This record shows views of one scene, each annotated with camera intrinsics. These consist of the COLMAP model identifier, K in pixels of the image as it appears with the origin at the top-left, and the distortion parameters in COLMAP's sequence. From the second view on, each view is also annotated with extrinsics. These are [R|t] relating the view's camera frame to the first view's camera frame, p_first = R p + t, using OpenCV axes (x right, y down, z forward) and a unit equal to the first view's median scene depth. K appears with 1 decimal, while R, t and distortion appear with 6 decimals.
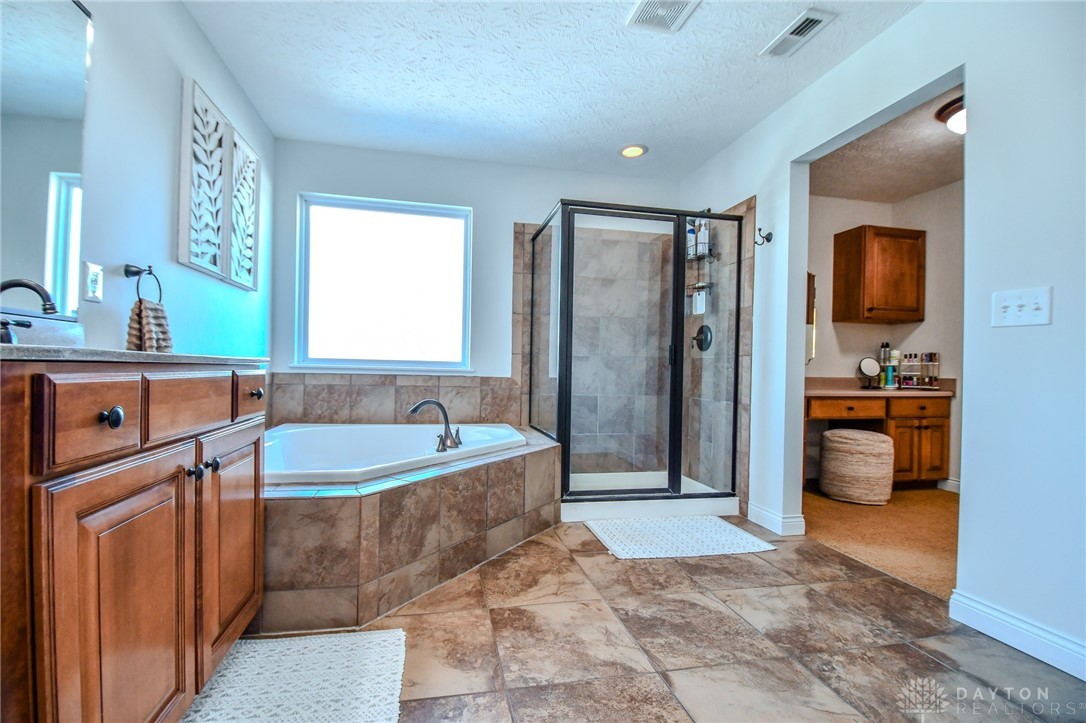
lens RADIAL K [[477.0, 0, 529.0], [0, 477.0, 369.1], [0, 0, 1]] dist [0.019412, -0.024191]
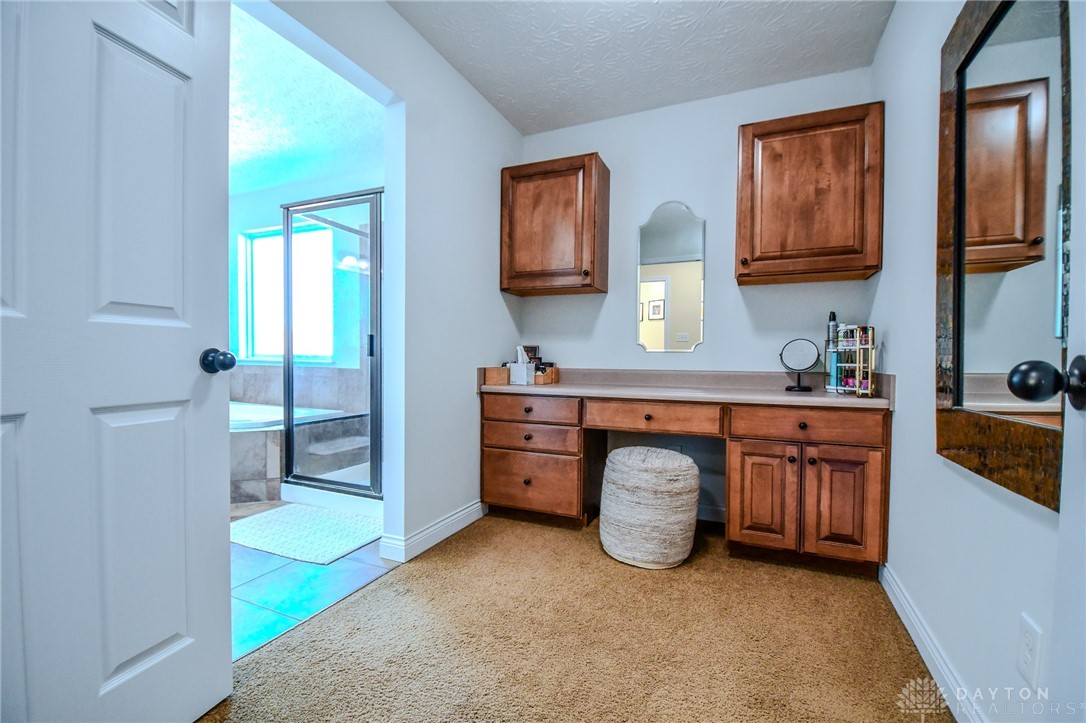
lens RADIAL K [[477.0, 0, 529.0], [0, 477.0, 369.1], [0, 0, 1]] dist [0.019412, -0.024191]
pose [[0.802881, 0.003899, -0.596127, 0.989769], [0.003096, 0.999938, 0.010709, 0.007850], [0.596132, -0.010444, 0.802819, 0.387968]]
